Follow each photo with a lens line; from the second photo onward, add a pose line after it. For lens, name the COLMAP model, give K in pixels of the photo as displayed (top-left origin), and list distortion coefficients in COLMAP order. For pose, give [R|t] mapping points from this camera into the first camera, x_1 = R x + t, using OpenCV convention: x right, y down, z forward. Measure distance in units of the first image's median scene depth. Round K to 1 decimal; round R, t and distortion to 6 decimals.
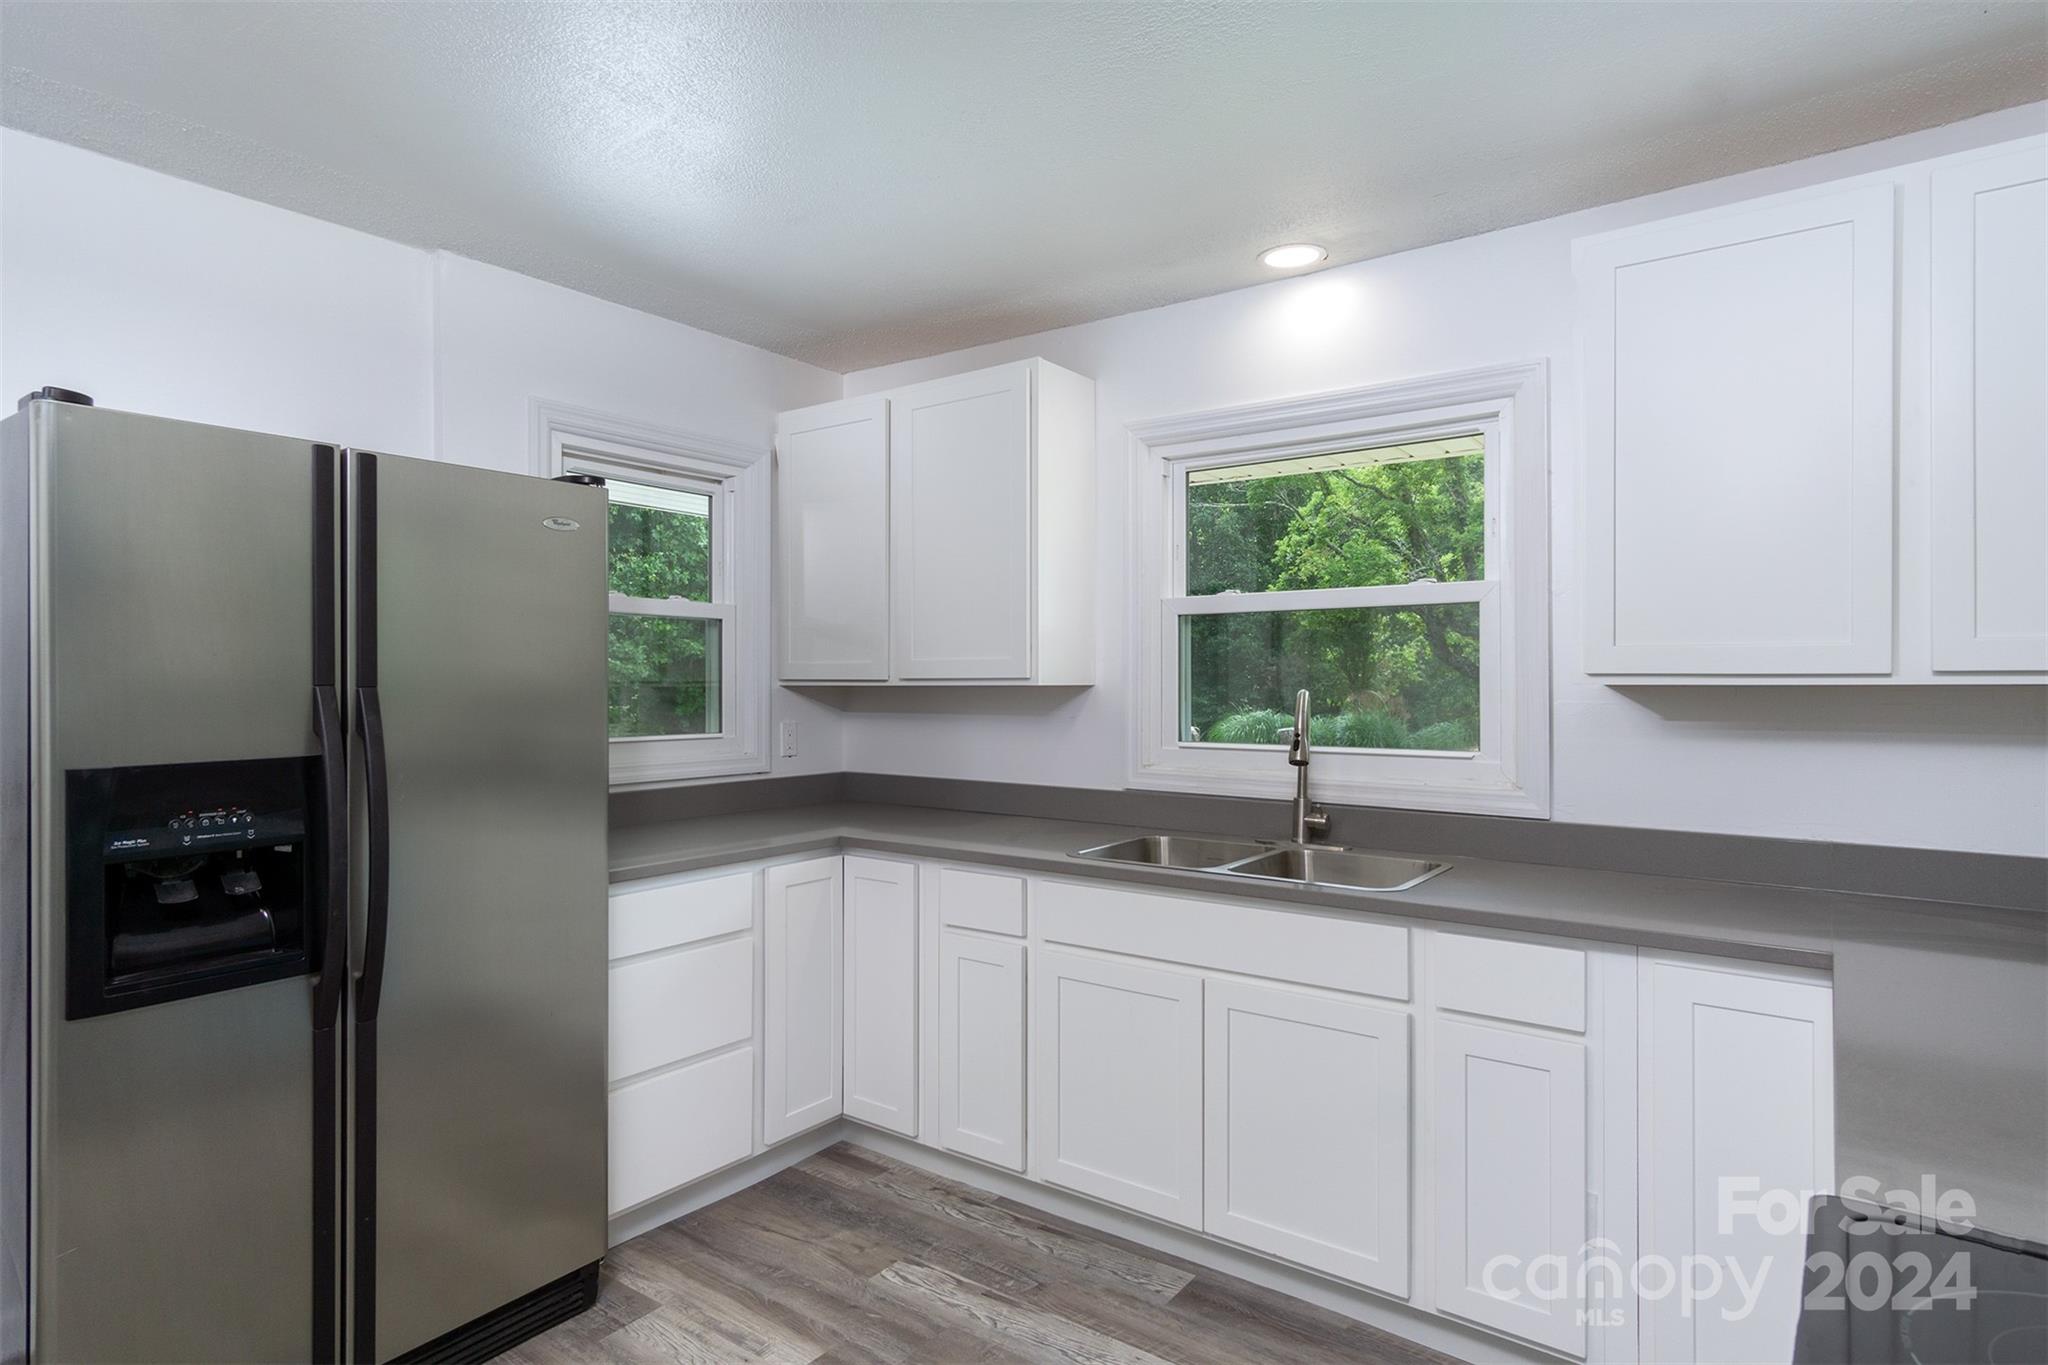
lens RADIAL K [[1080.1, 0, 1026.8], [0, 1080.1, 679.0], [0, 0, 1]] dist [0.006768, 0.005847]
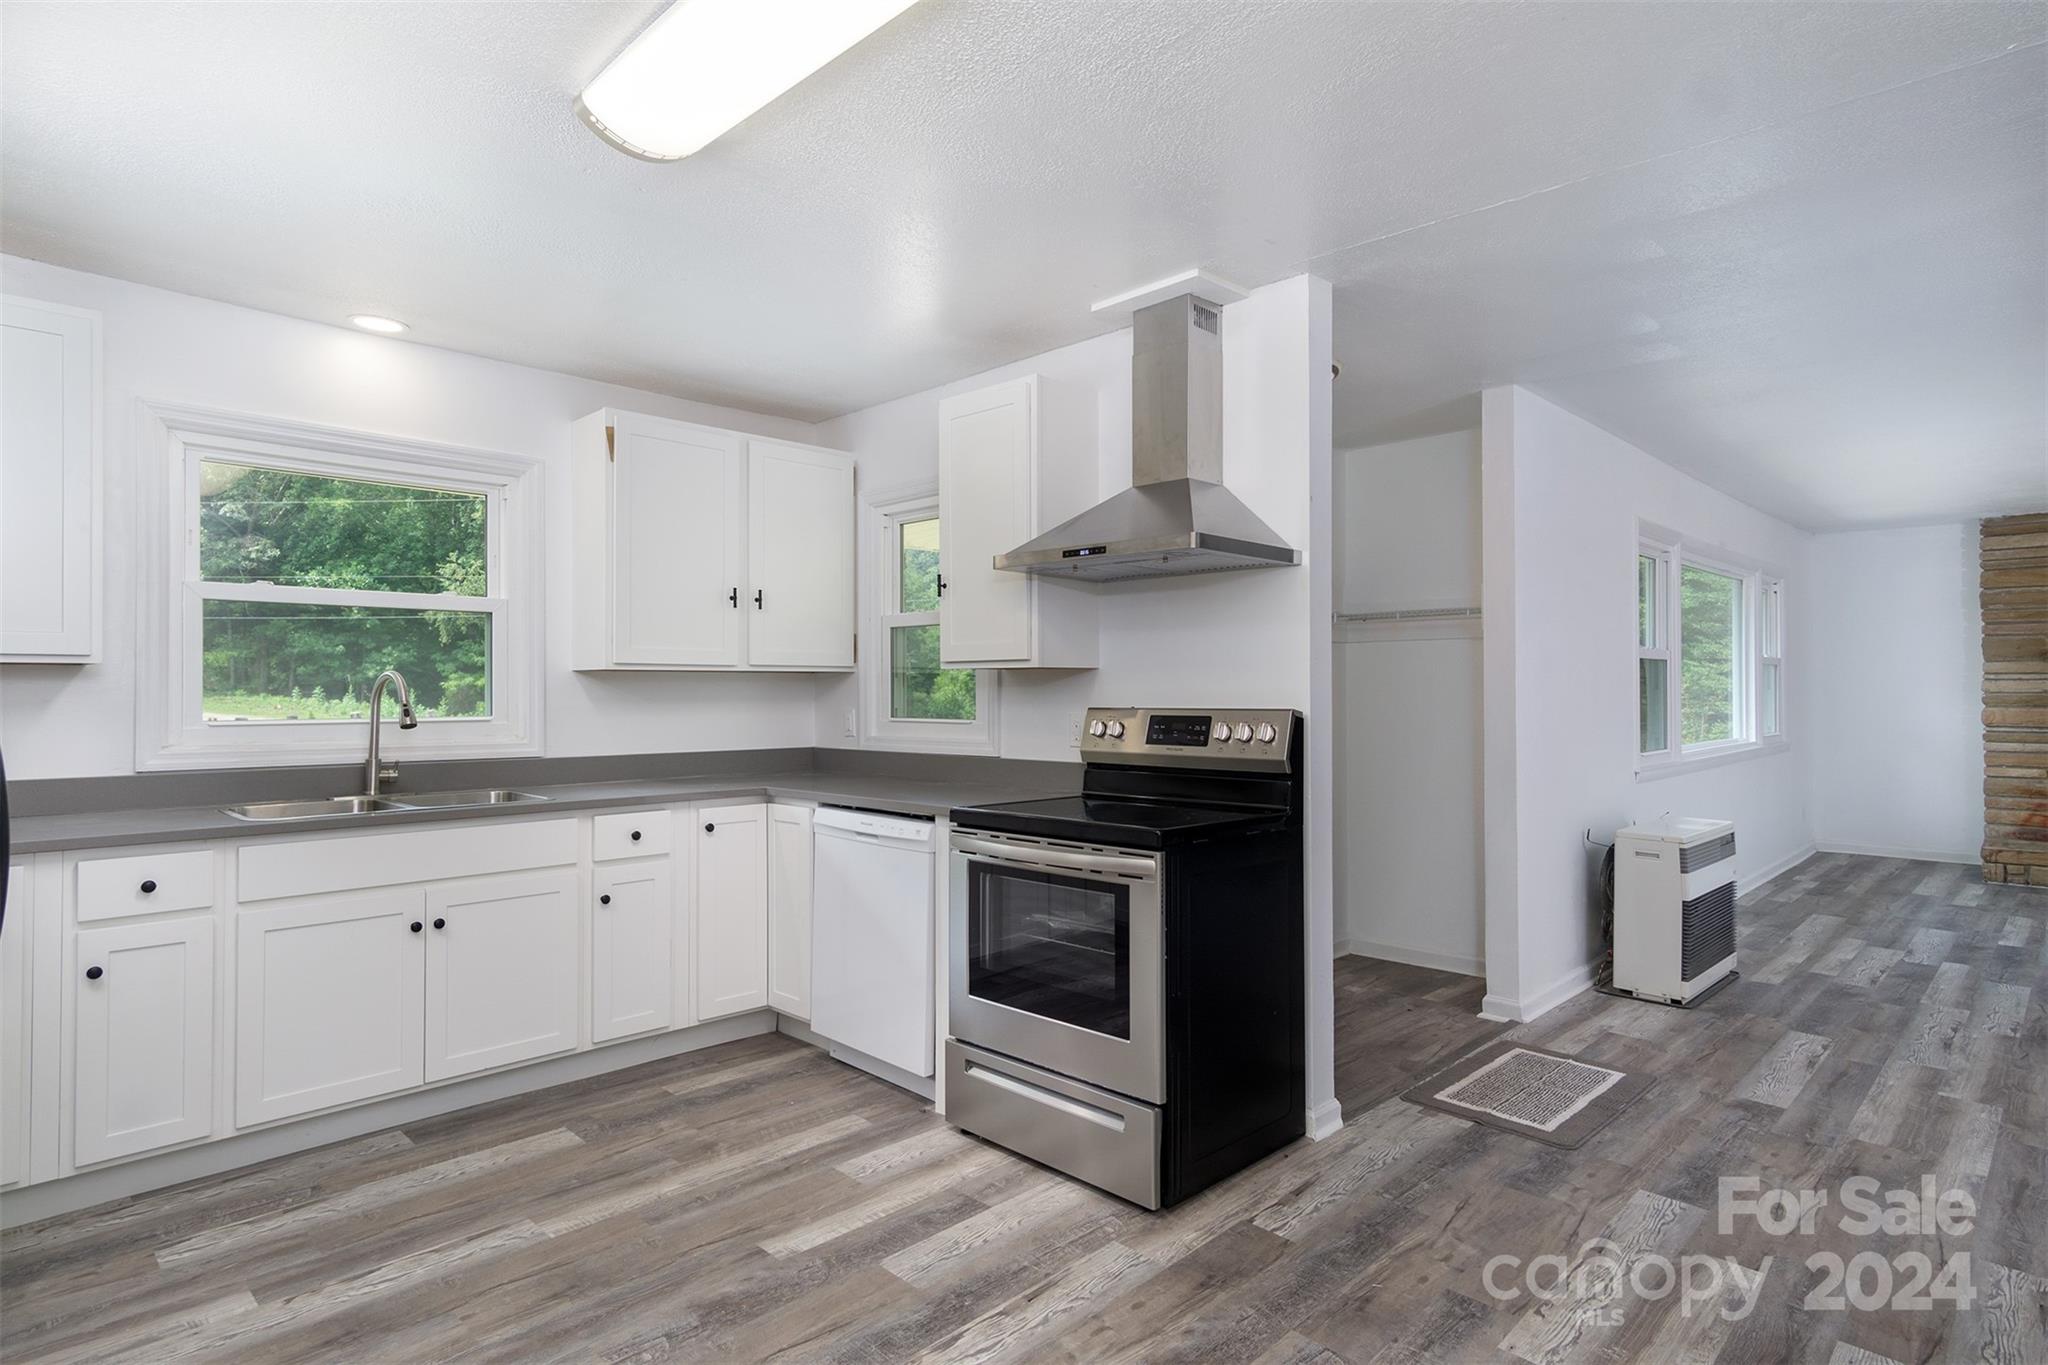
lens RADIAL K [[1080.1, 0, 1024.9], [0, 1080.1, 679.6], [0, 0, 1]] dist [0.006768, 0.005847]
pose [[0.163449, -0.000105, 0.986552, -0.948376], [-0.013924, 0.999900, 0.002413, 0.005447], [-0.986454, -0.014131, 0.163431, 0.067354]]
